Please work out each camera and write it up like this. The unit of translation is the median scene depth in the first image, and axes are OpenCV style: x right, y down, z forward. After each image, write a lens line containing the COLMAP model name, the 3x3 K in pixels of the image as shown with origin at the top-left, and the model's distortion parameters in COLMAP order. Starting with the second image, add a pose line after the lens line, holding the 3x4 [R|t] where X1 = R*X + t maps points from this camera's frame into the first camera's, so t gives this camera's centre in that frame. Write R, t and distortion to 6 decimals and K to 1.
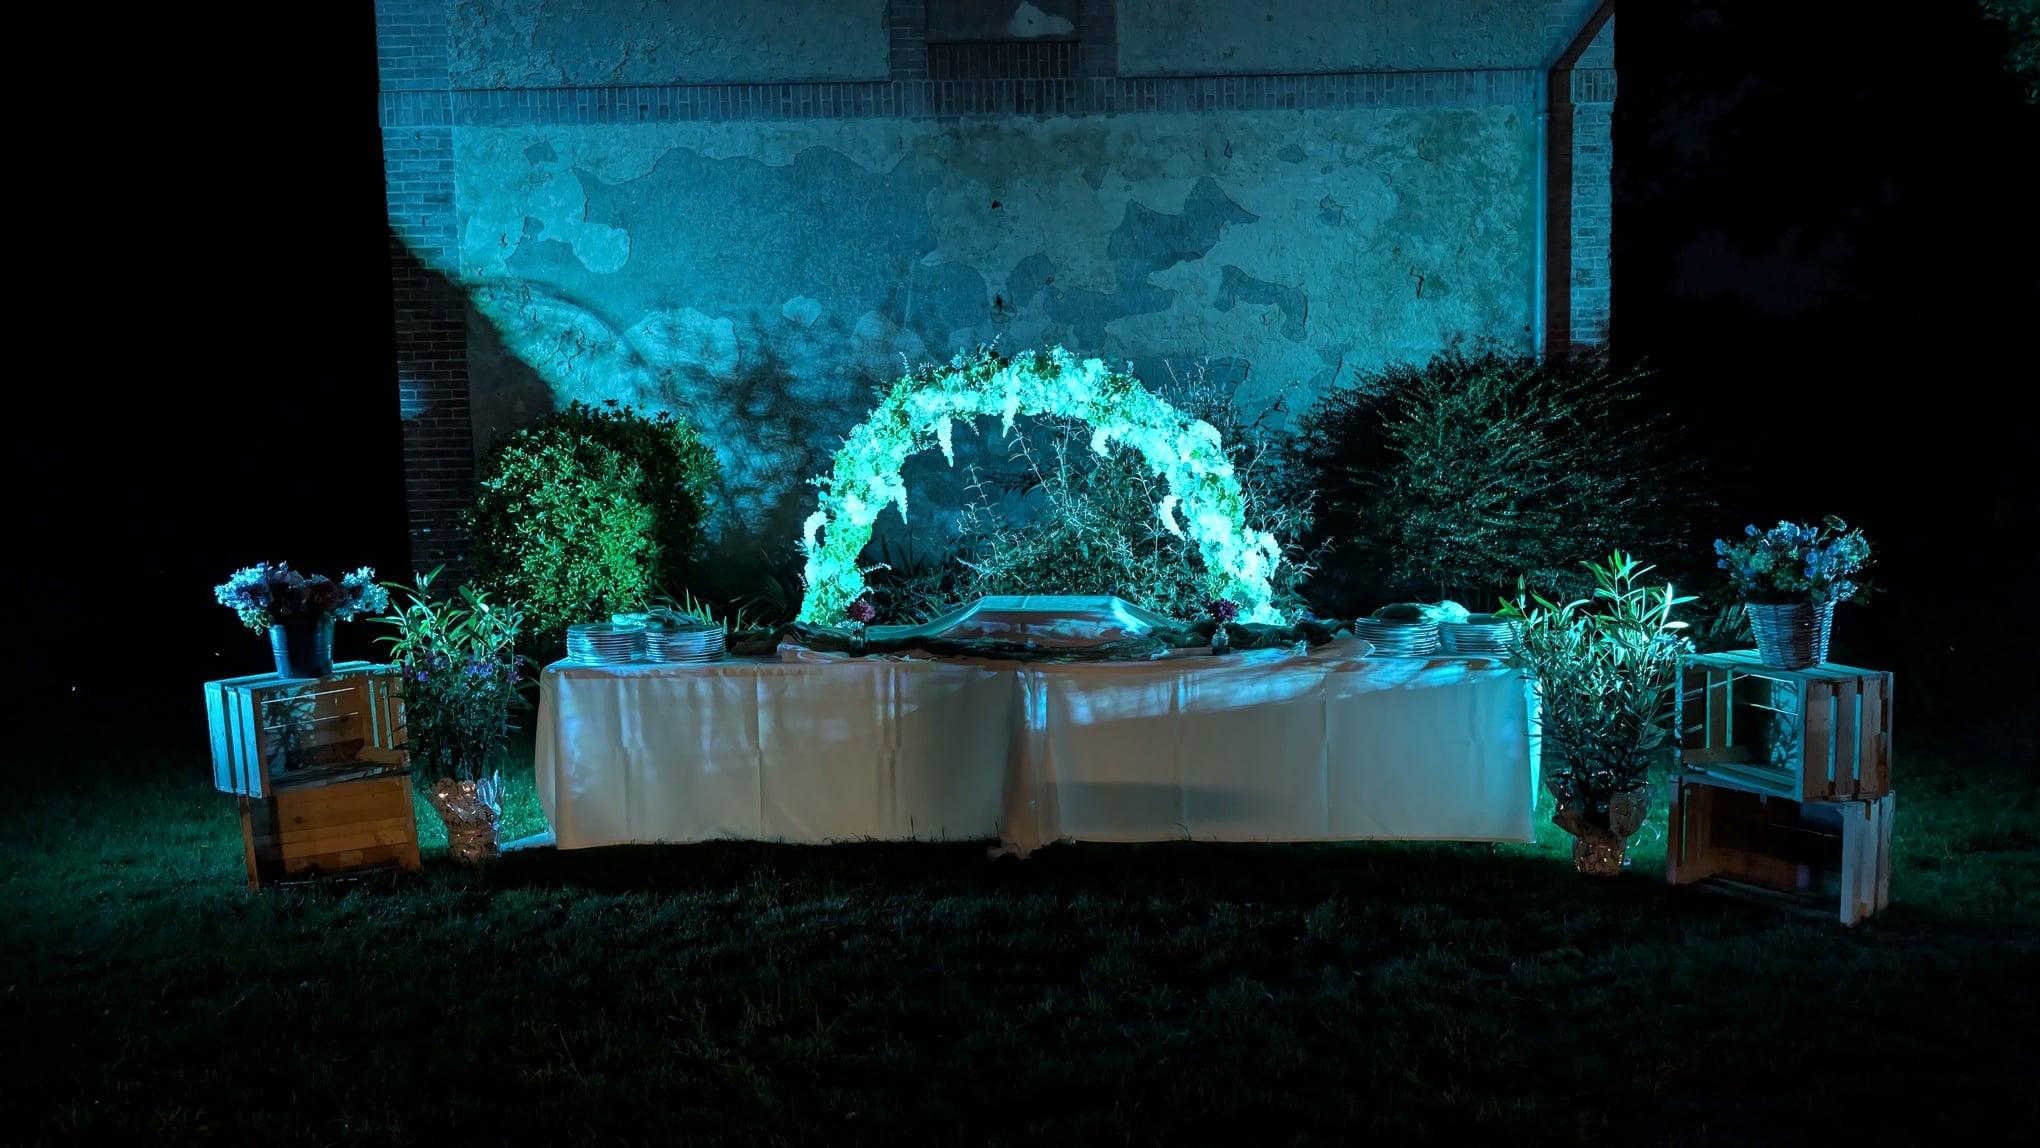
lens RADIAL K [[1447.8, 0, 1020.0], [0, 1447.8, 574.0], [0, 0, 1]] dist [0.087355, -0.116337]
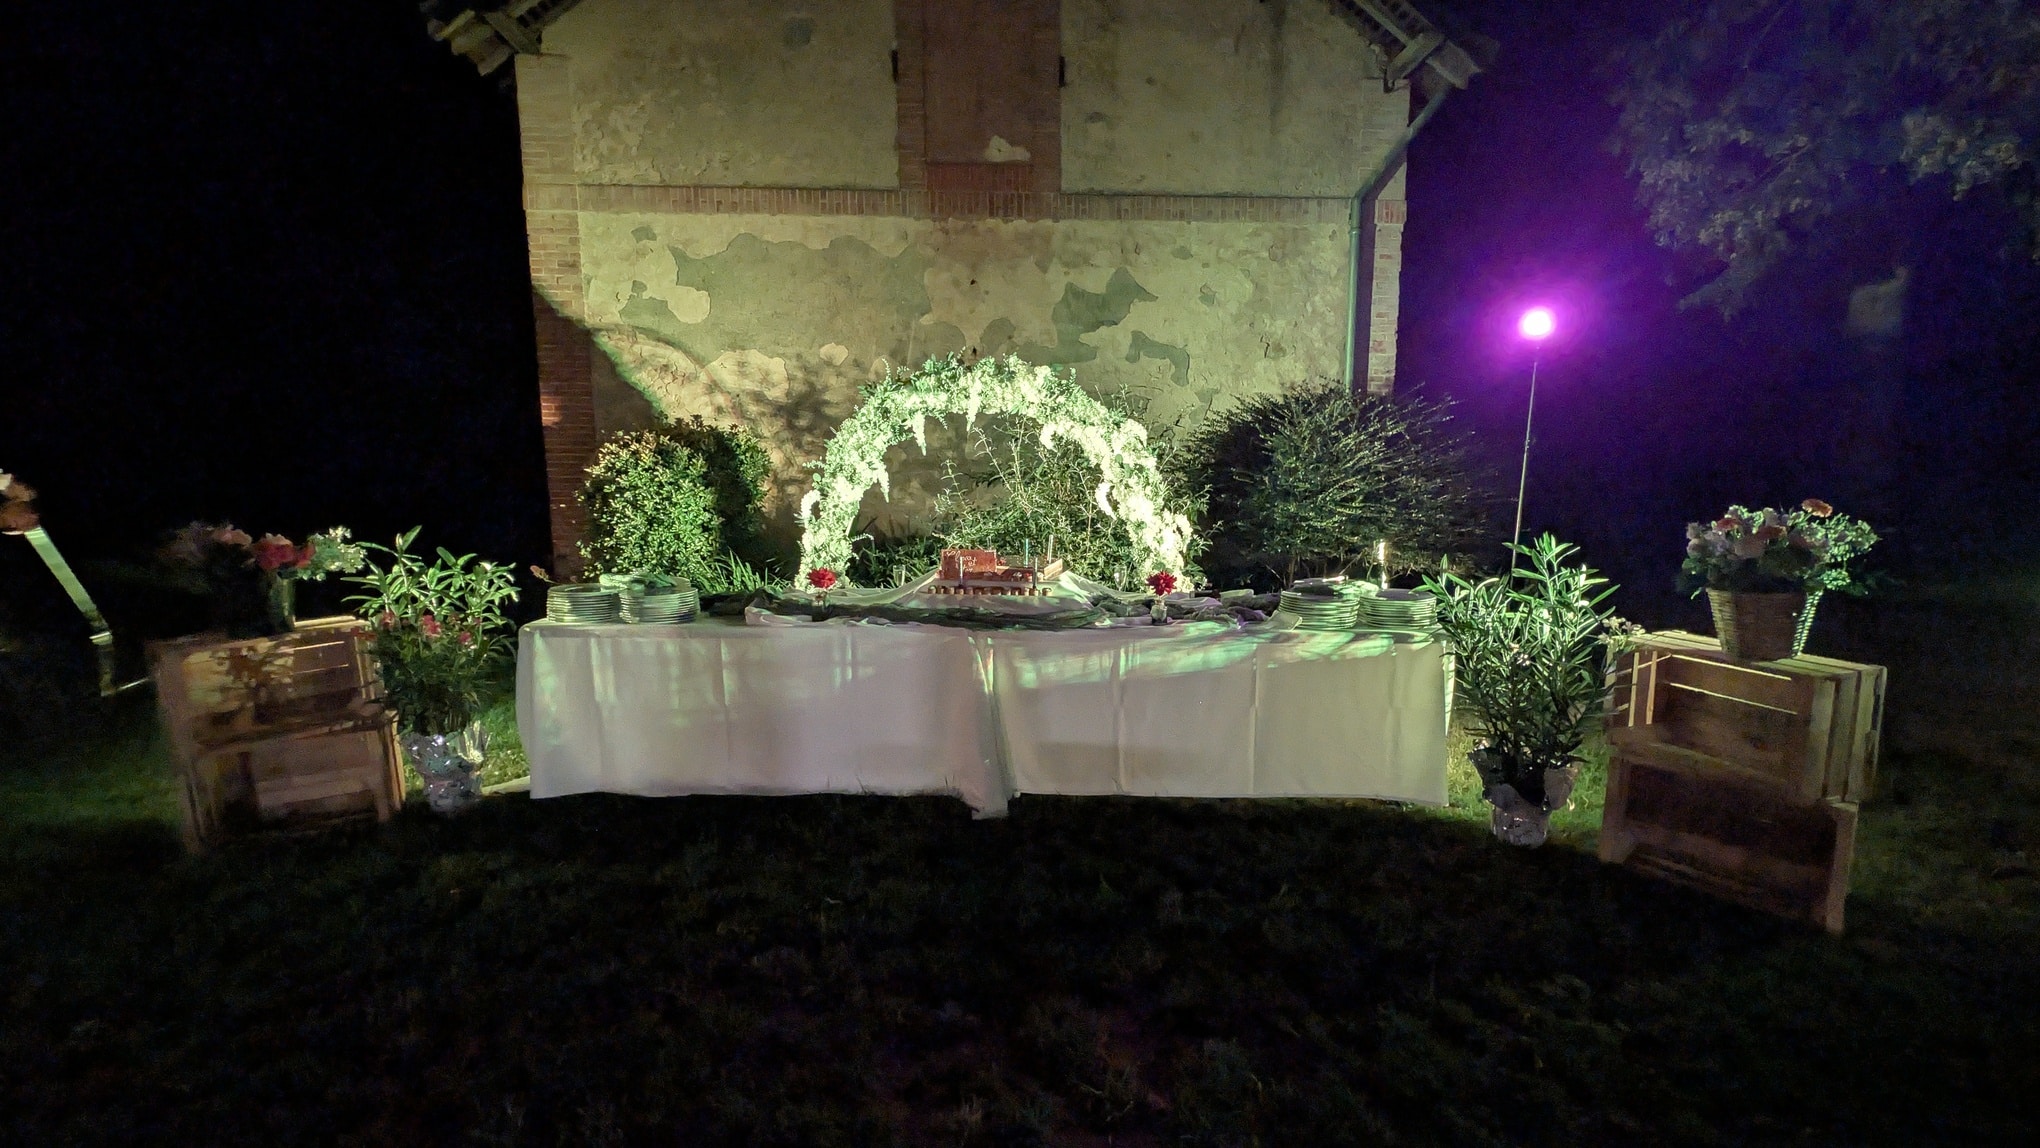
lens RADIAL K [[808.4, 0, 1020.0], [0, 808.4, 574.0], [0, 0, 1]] dist [0.014613, 0.000146]
pose [[0.999369, 0.016335, 0.031546, 0.010901], [-0.017508, 0.999152, 0.037273, -0.001212], [-0.030910, -0.037801, 0.998807, 0.268317]]
